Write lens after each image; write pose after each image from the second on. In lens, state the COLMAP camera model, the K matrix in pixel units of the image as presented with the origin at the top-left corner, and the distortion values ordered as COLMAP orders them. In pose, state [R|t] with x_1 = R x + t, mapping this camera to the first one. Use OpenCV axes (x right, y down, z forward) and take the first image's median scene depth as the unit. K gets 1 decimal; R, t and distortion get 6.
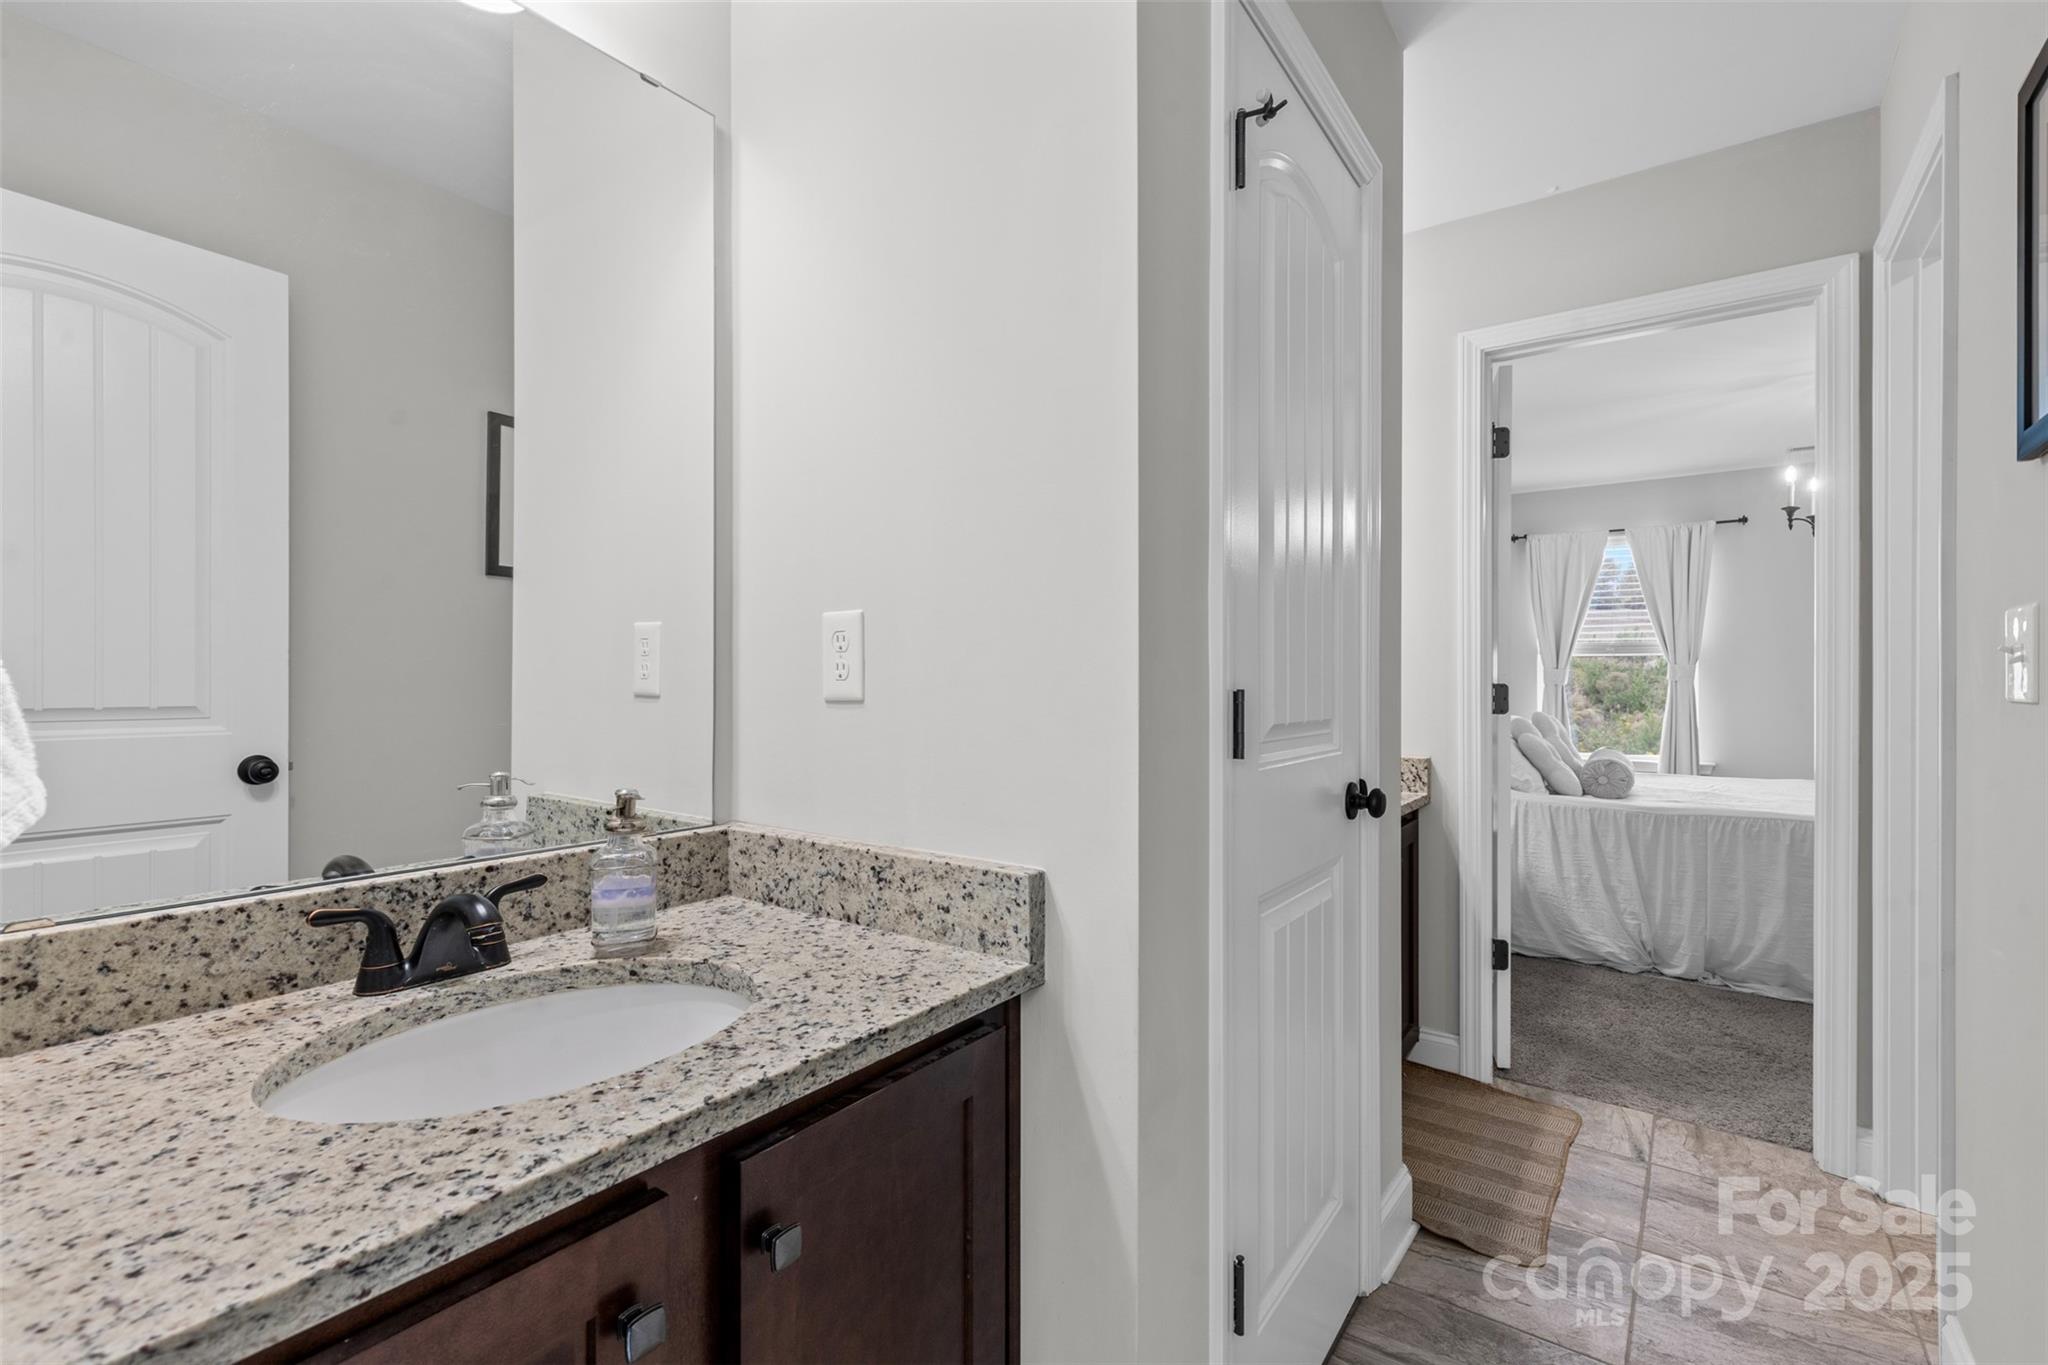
lens RADIAL K [[924.9, 0, 1034.6], [0, 924.9, 683.3], [0, 0, 1]] dist [0.011208, -0.003436]
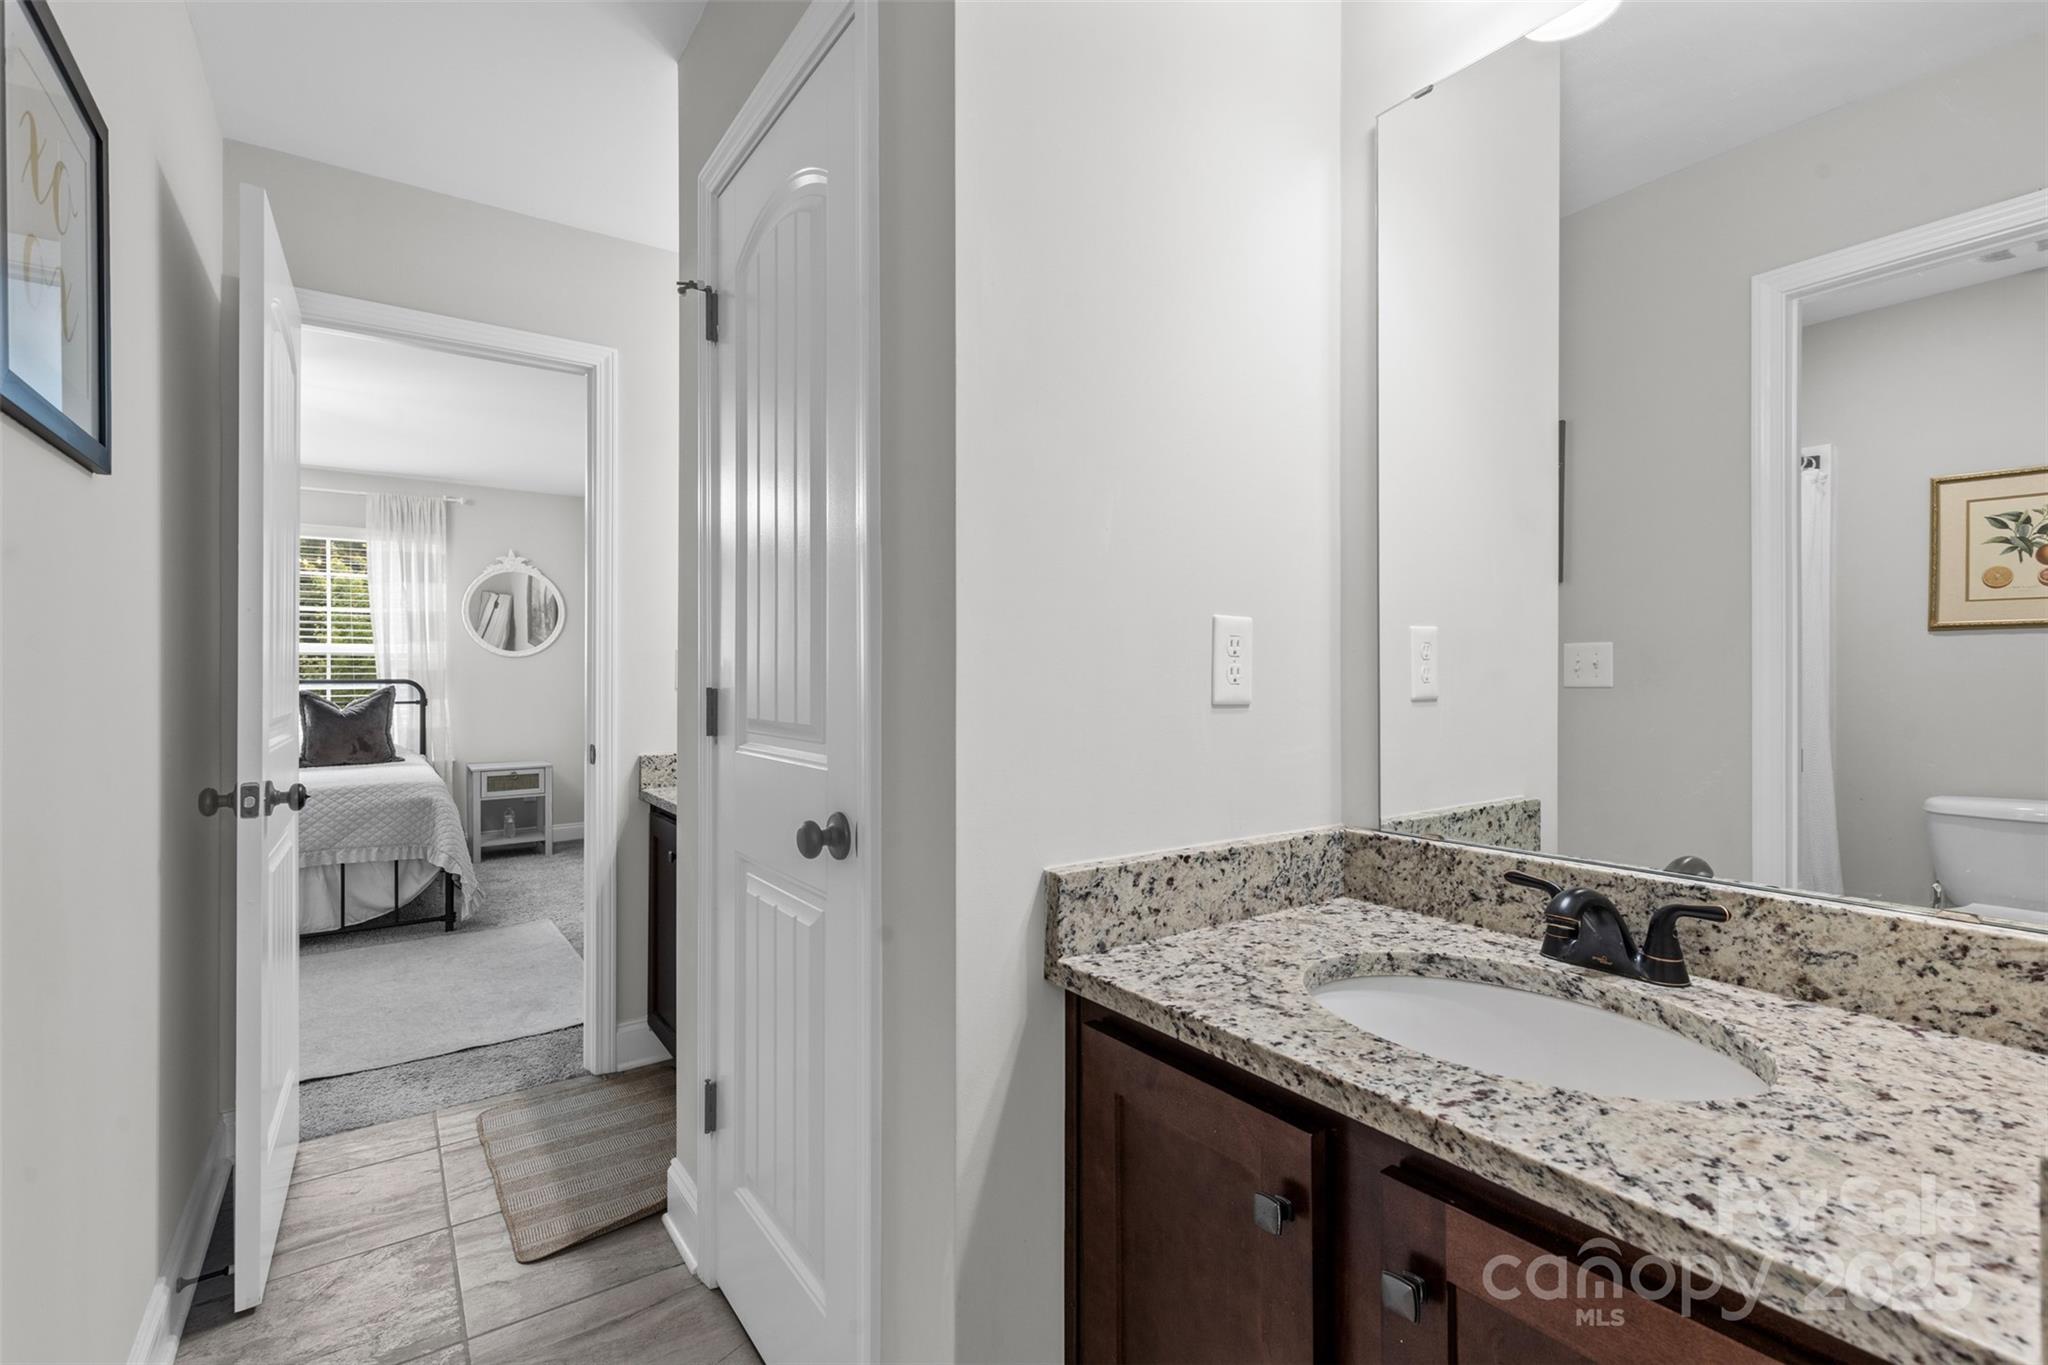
lens RADIAL K [[924.9, 0, 1040.2], [0, 924.9, 677.3], [0, 0, 1]] dist [0.011208, -0.003436]
pose [[-0.333772, -0.000974, -0.942653, 0.563951], [0.002099, 0.999996, -0.001777, -0.007120], [0.942652, -0.002572, -0.333769, 0.795869]]
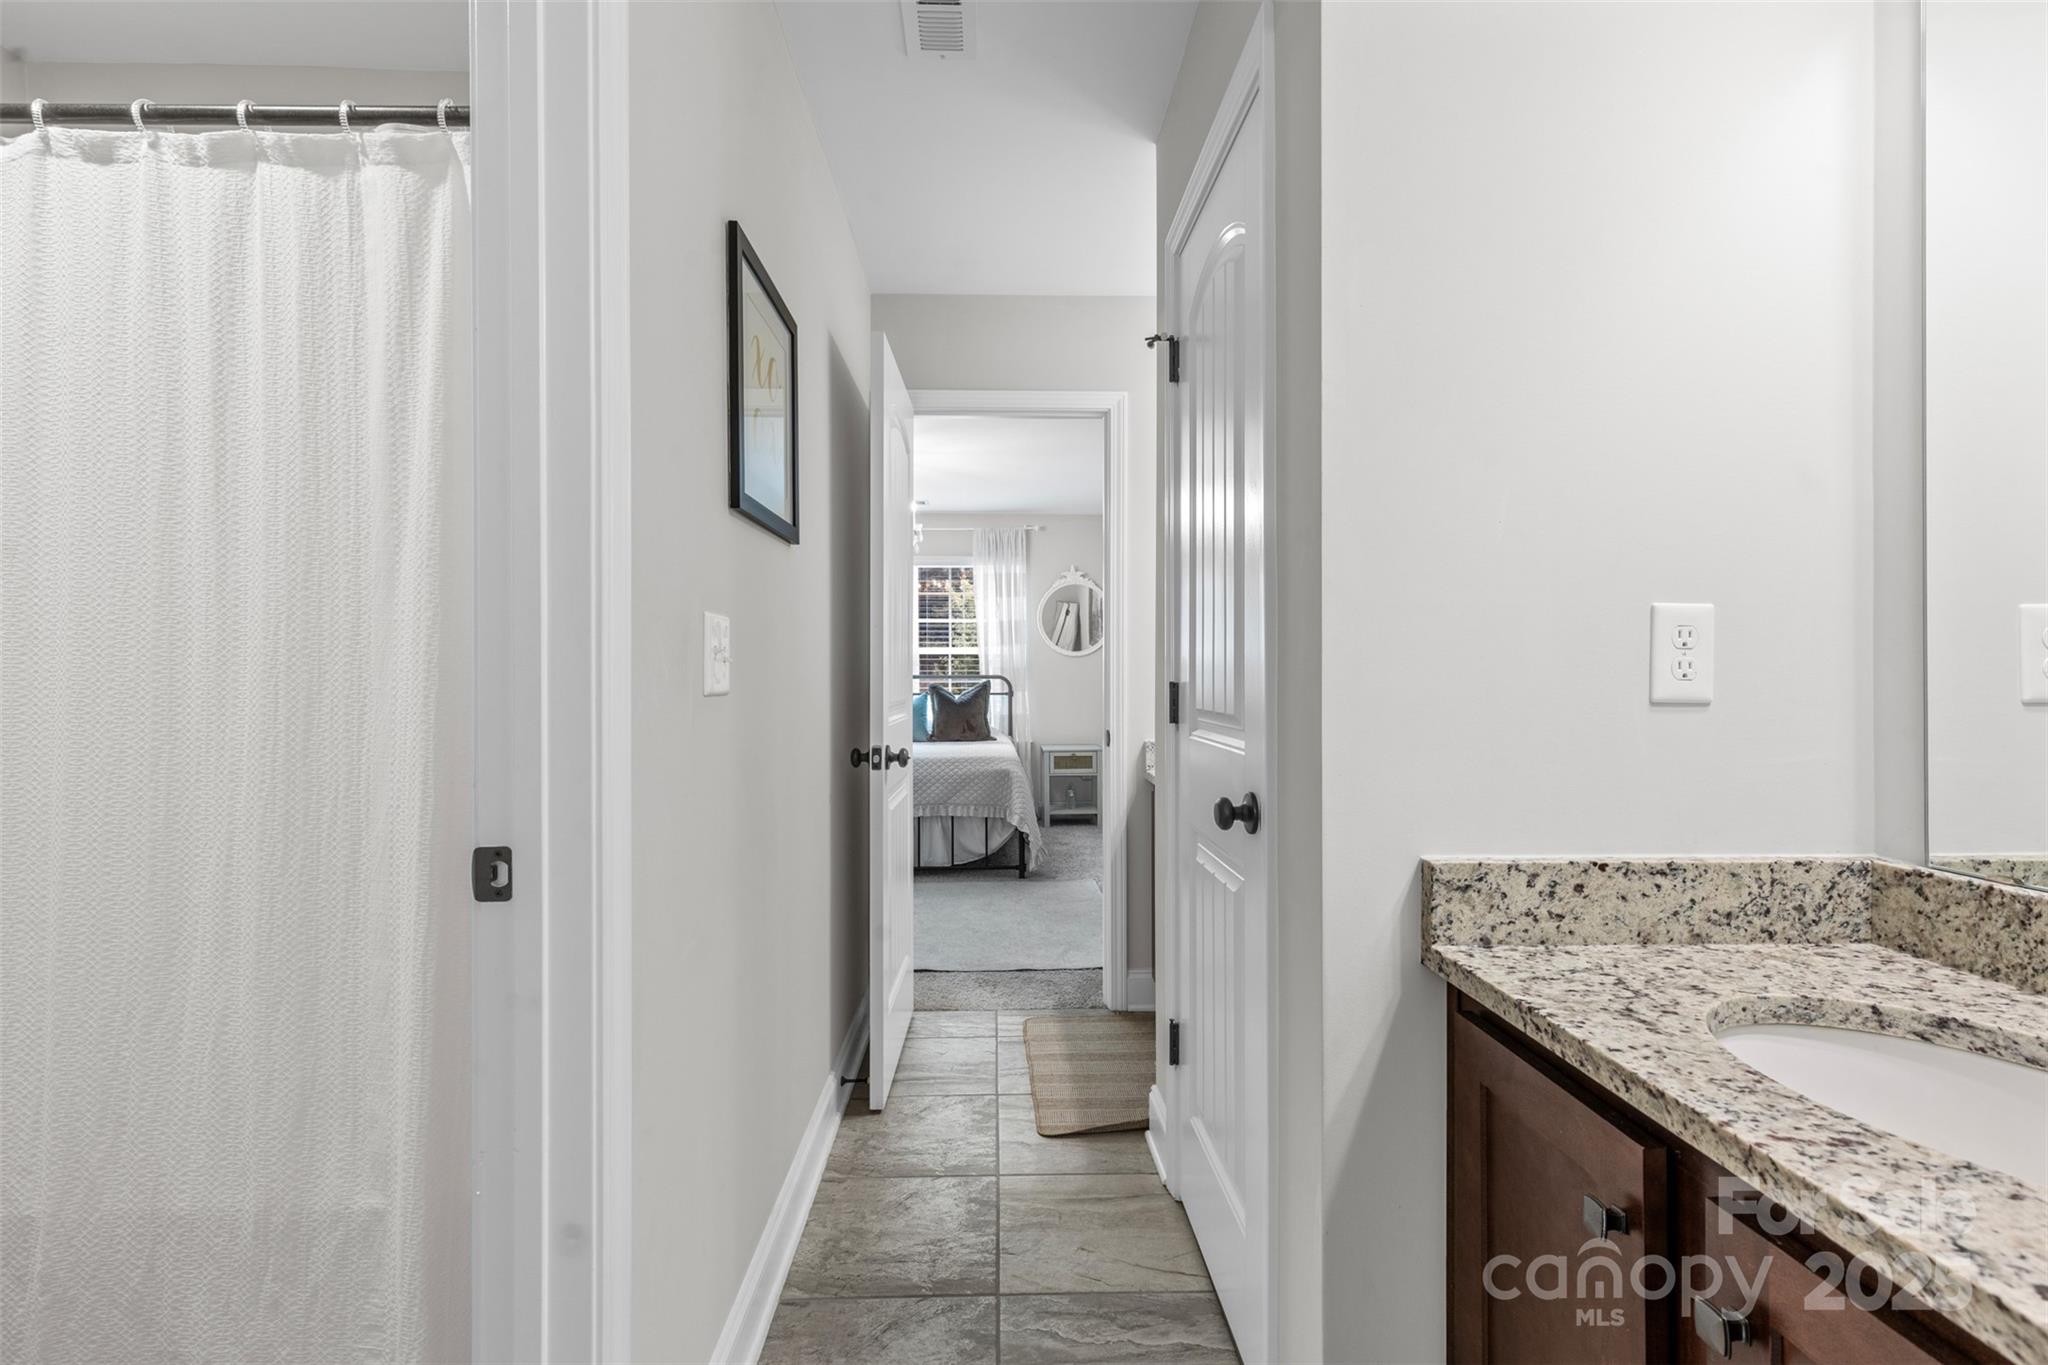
lens RADIAL K [[924.9, 0, 1028.4], [0, 924.9, 679.3], [0, 0, 1]] dist [0.011208, -0.003436]
pose [[-0.795947, 0.002247, -0.605362, 0.583738], [0.000320, 0.999995, 0.003290, -0.005470], [0.605366, 0.002425, -0.795943, 0.931259]]
